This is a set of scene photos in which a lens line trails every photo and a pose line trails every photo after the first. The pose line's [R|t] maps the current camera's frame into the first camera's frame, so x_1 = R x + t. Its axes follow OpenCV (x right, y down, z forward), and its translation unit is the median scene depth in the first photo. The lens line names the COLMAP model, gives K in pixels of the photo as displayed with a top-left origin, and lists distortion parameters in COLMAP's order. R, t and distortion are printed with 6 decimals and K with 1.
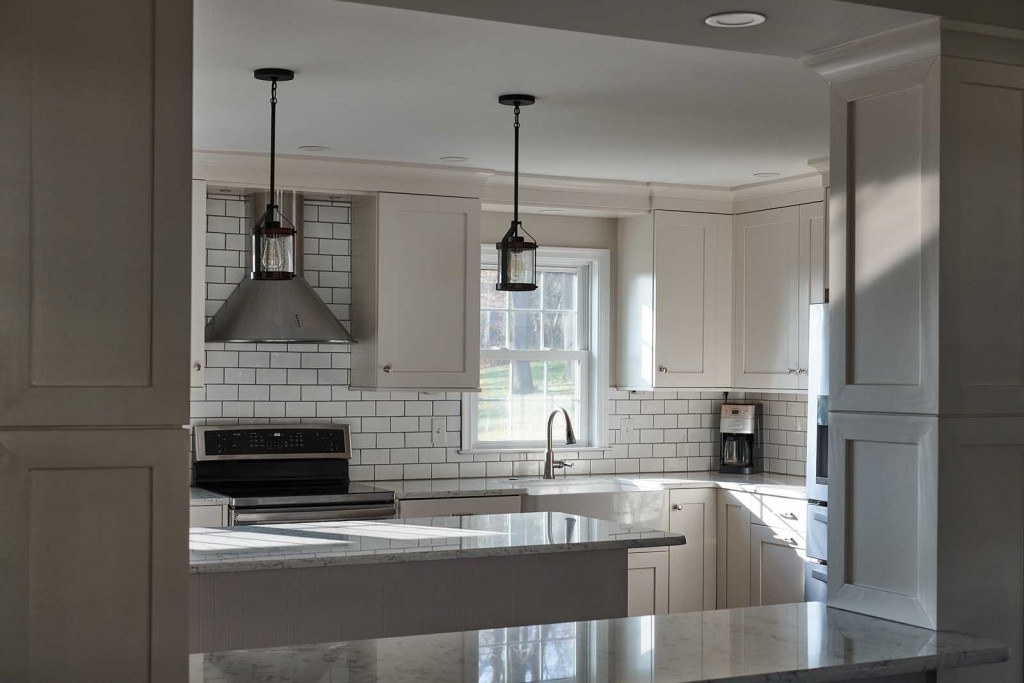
lens RADIAL K [[1515.8, 0, 516.6], [0, 1515.8, 346.7], [0, 0, 1]] dist [0.001971, 0.000000]
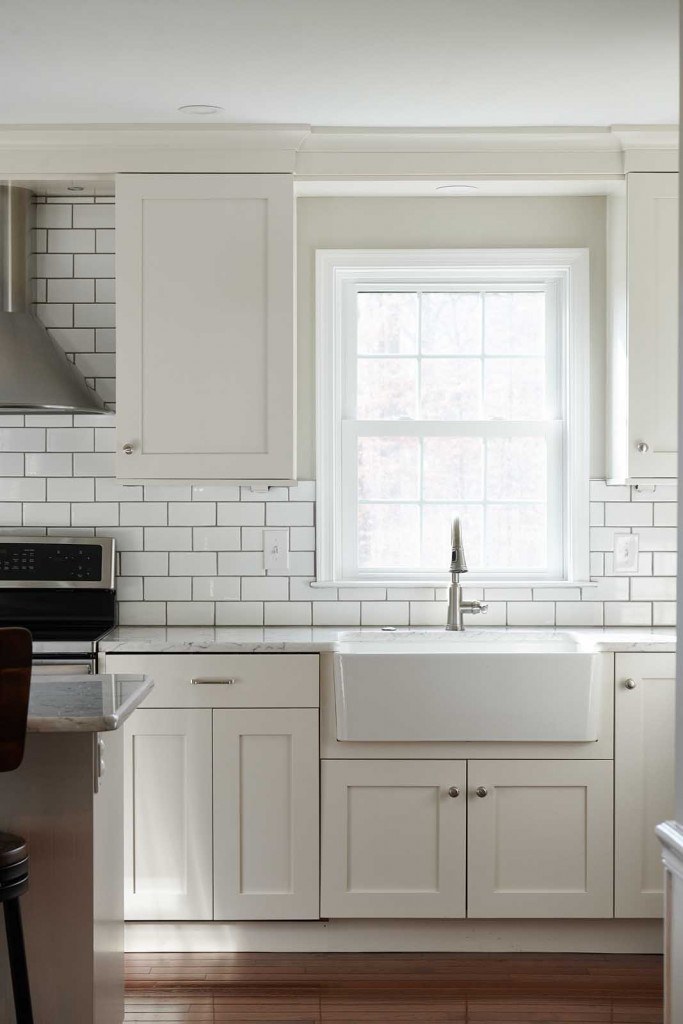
lens RADIAL K [[2013.0, 0, 306.6], [0, 2013.0, 493.5], [0, 0, 1]] dist [-0.016002, 0.000000]
pose [[0.886149, -0.003776, -0.463386, 0.355551], [0.012577, 0.999794, 0.015905, 0.019256], [0.463230, -0.019922, 0.886014, 0.268387]]
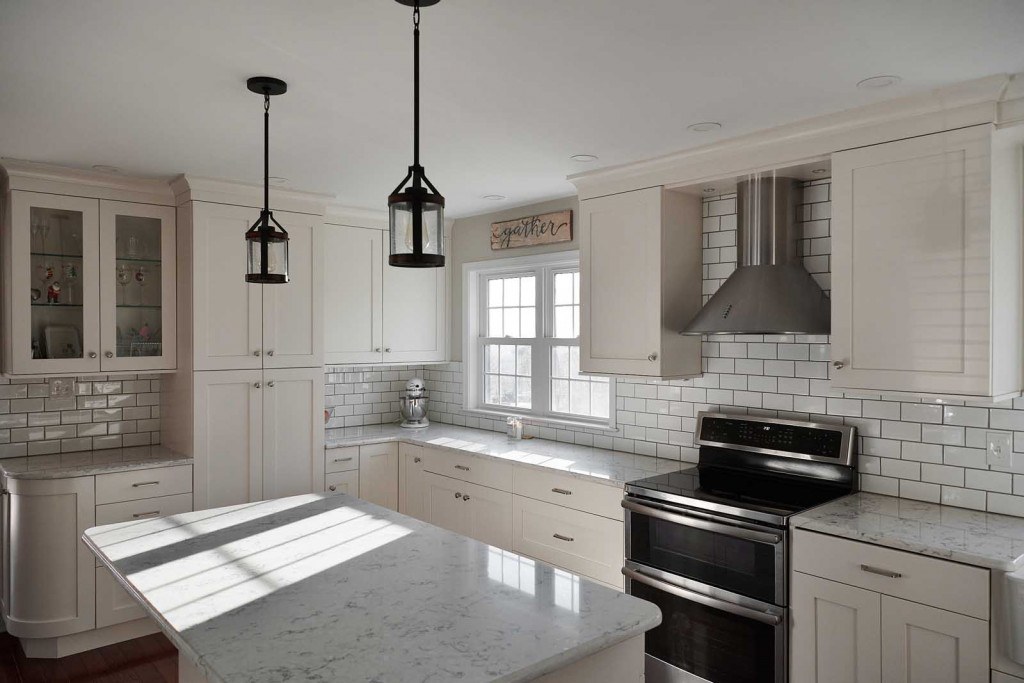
lens RADIAL K [[703.0, 0, 510.2], [0, 703.0, 339.3], [0, 0, 1]] dist [-0.001327, -0.001938]
pose [[0.235918, 0.003141, -0.971768, 0.231672], [0.017078, 0.999827, 0.007378, -0.005405], [0.971623, -0.018336, 0.235824, 0.699386]]
